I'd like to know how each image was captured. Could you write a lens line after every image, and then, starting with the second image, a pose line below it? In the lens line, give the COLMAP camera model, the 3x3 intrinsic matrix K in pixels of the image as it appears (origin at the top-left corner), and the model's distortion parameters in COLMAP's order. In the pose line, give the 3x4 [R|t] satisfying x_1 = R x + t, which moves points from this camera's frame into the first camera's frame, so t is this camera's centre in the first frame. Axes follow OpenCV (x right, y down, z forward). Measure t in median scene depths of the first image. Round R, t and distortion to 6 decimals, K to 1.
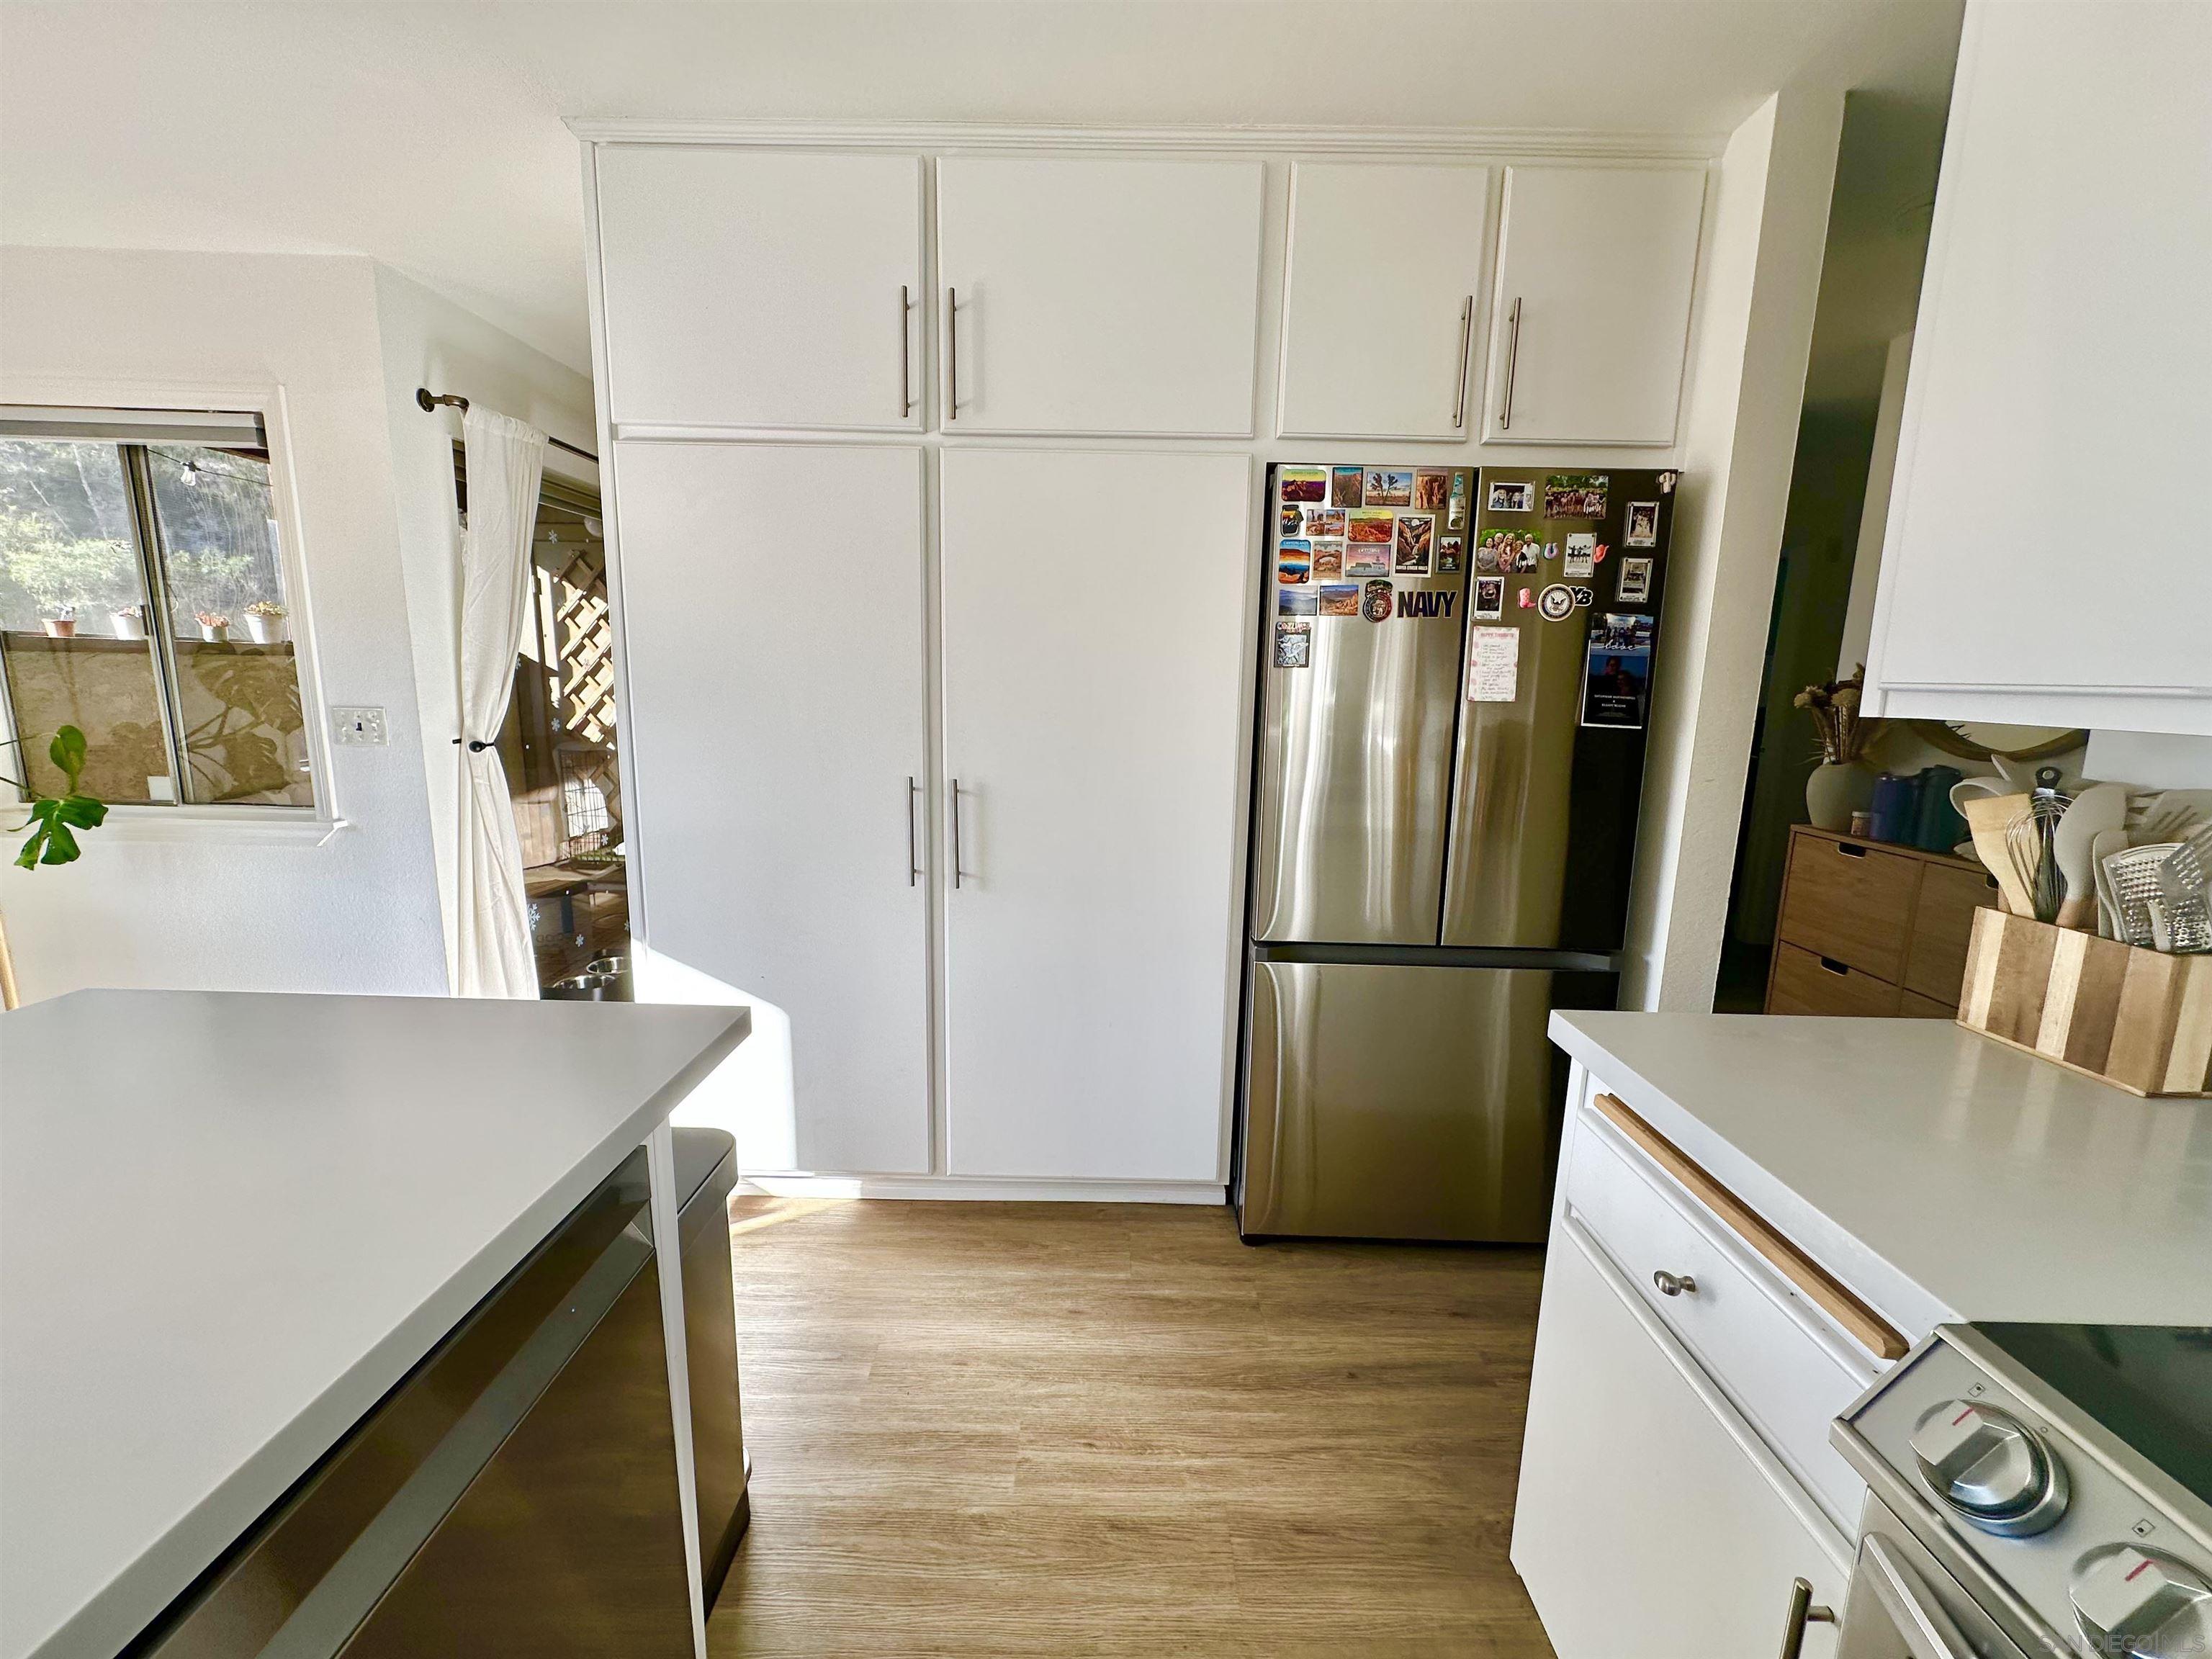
lens RADIAL K [[878.3, 0, 1104.3], [0, 878.3, 826.0], [0, 0, 1]] dist [-0.003210, 0.000700]
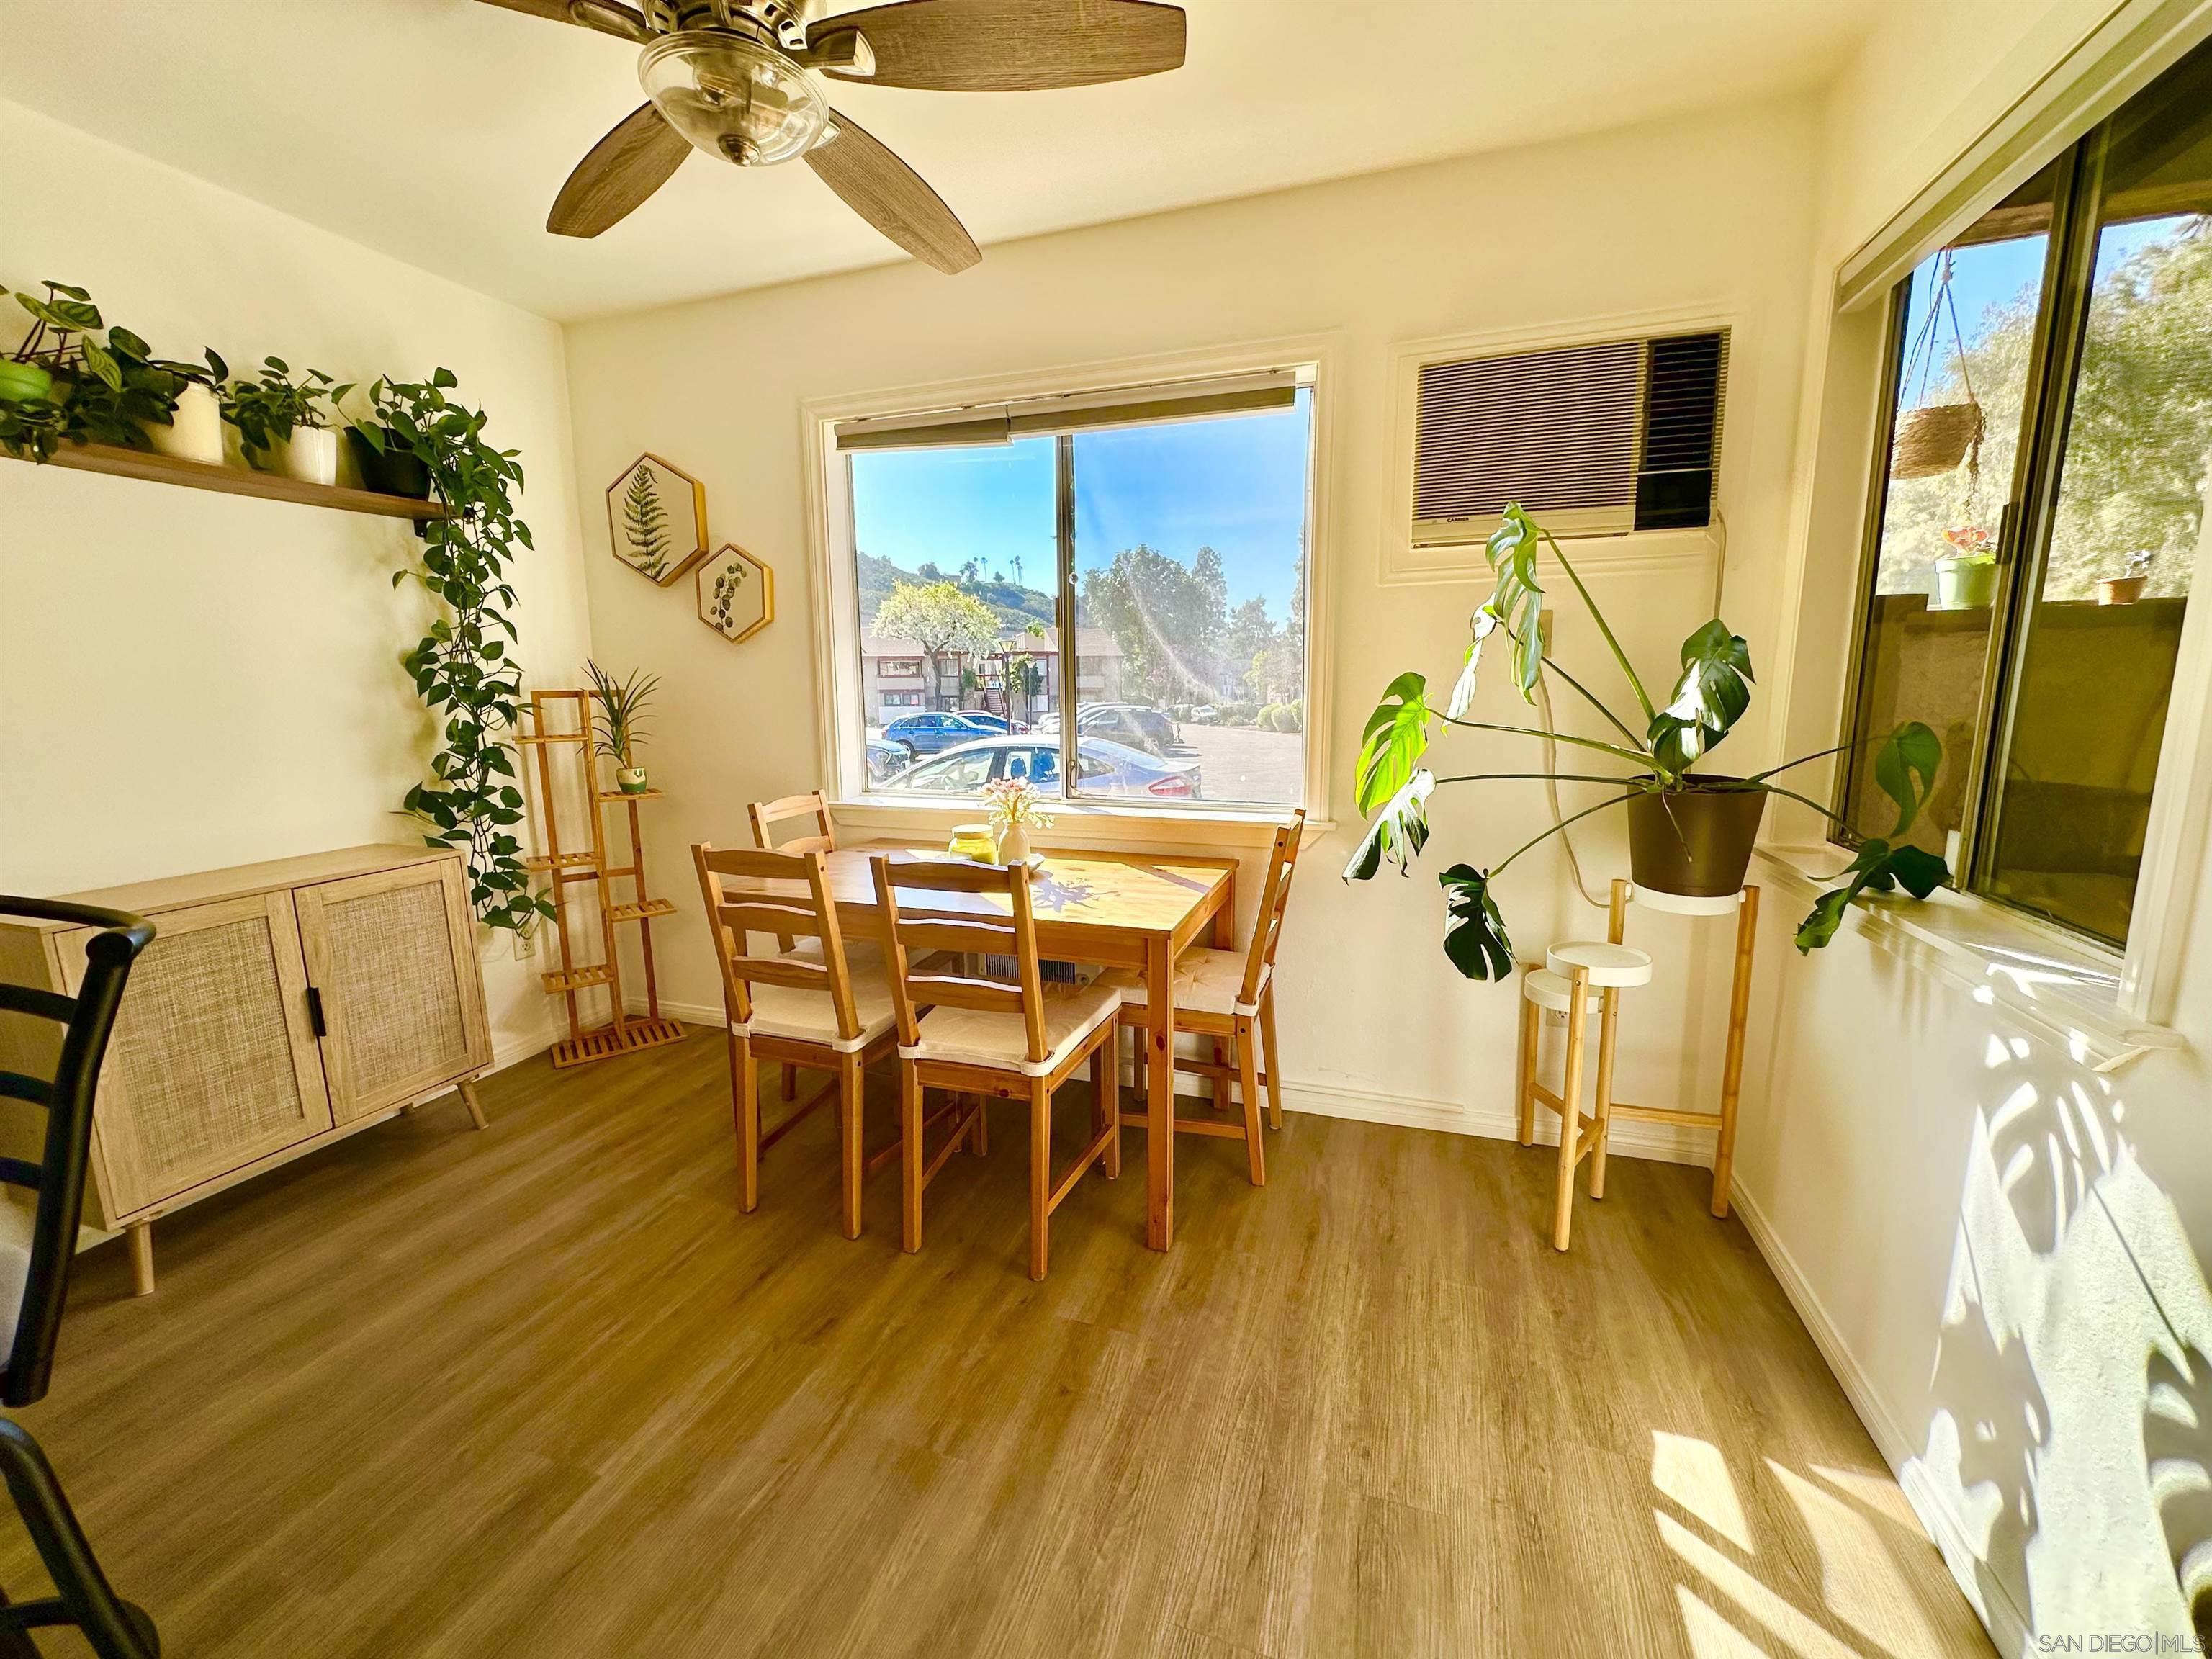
lens RADIAL K [[878.3, 0, 1104.3], [0, 878.3, 826.0], [0, 0, 1]] dist [-0.003210, 0.000700]
pose [[-0.320861, 0.134821, -0.937482, -0.409004], [-0.156368, 0.968693, 0.192827, -0.083412], [0.934129, 0.208462, -0.289734, 0.672336]]
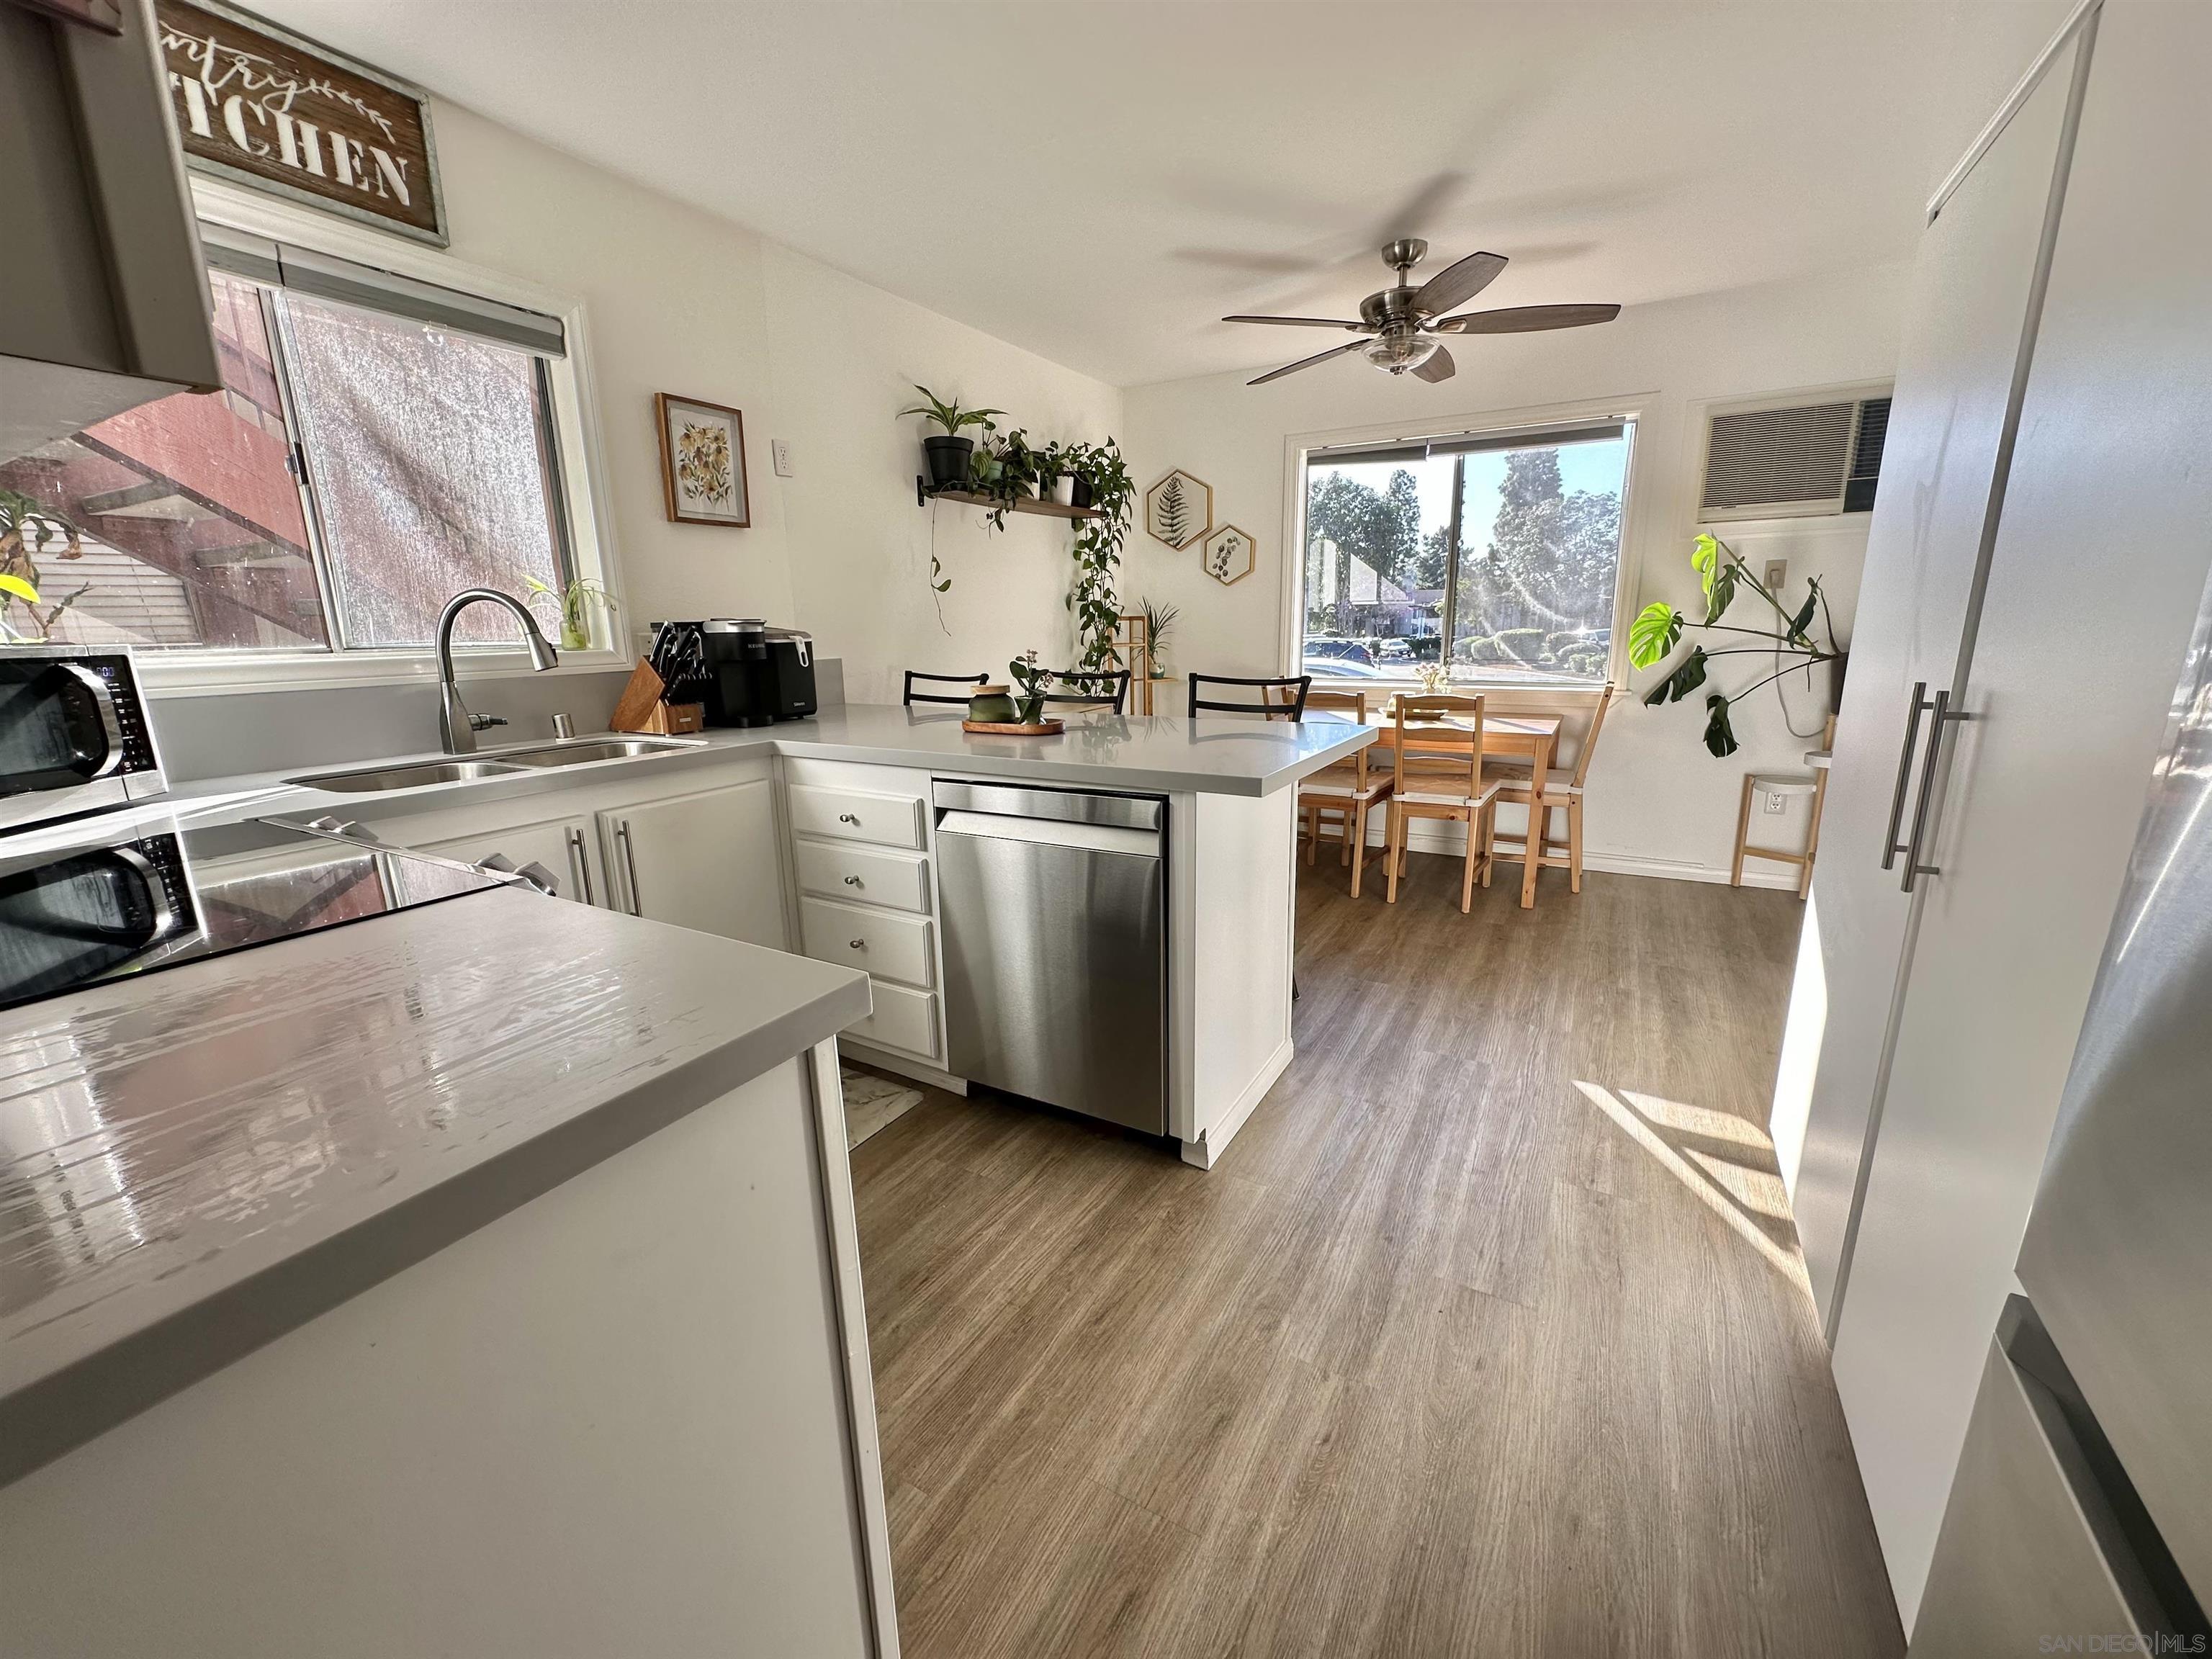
lens RADIAL K [[878.3, 0, 1104.3], [0, 878.3, 826.0], [0, 0, 1]] dist [-0.003210, 0.000700]
pose [[-0.495816, 0.187004, -0.848054, 0.397900], [-0.137885, 0.947200, 0.289481, -0.042498], [0.857412, 0.260463, -0.443852, 0.589038]]
